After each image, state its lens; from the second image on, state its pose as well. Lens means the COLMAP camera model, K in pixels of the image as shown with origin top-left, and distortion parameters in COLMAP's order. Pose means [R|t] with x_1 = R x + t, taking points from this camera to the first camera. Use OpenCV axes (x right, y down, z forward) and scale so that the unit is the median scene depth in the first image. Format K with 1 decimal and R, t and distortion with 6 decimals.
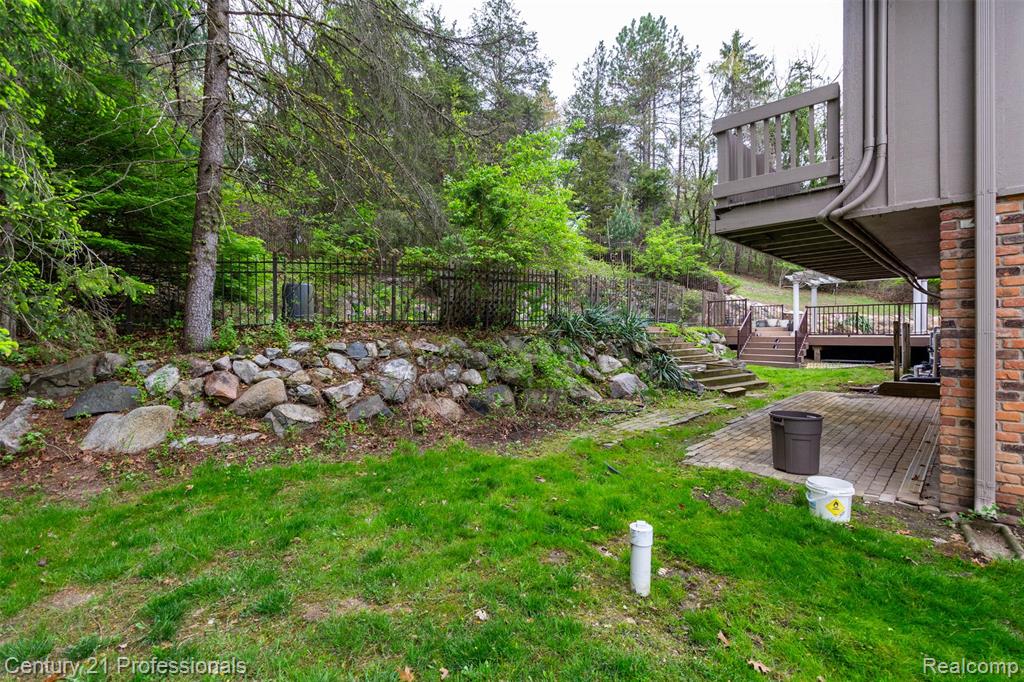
lens RADIAL K [[471.6, 0, 512.2], [0, 471.6, 336.0], [0, 0, 1]] dist [0.001003, 0.000199]
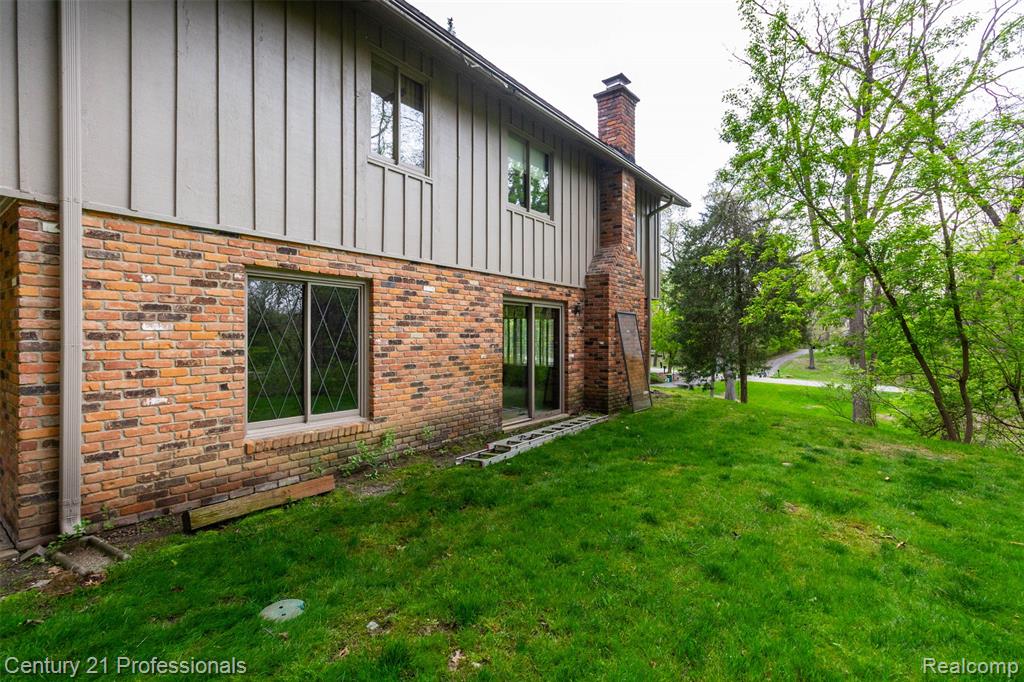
lens RADIAL K [[471.6, 0, 512.3], [0, 471.6, 340.3], [0, 0, 1]] dist [0.001003, 0.000199]
pose [[-0.117373, 0.003620, 0.993081, -0.063151], [0.012025, 0.999925, -0.002224, -0.003850], [-0.993015, 0.011681, -0.117408, 0.215141]]
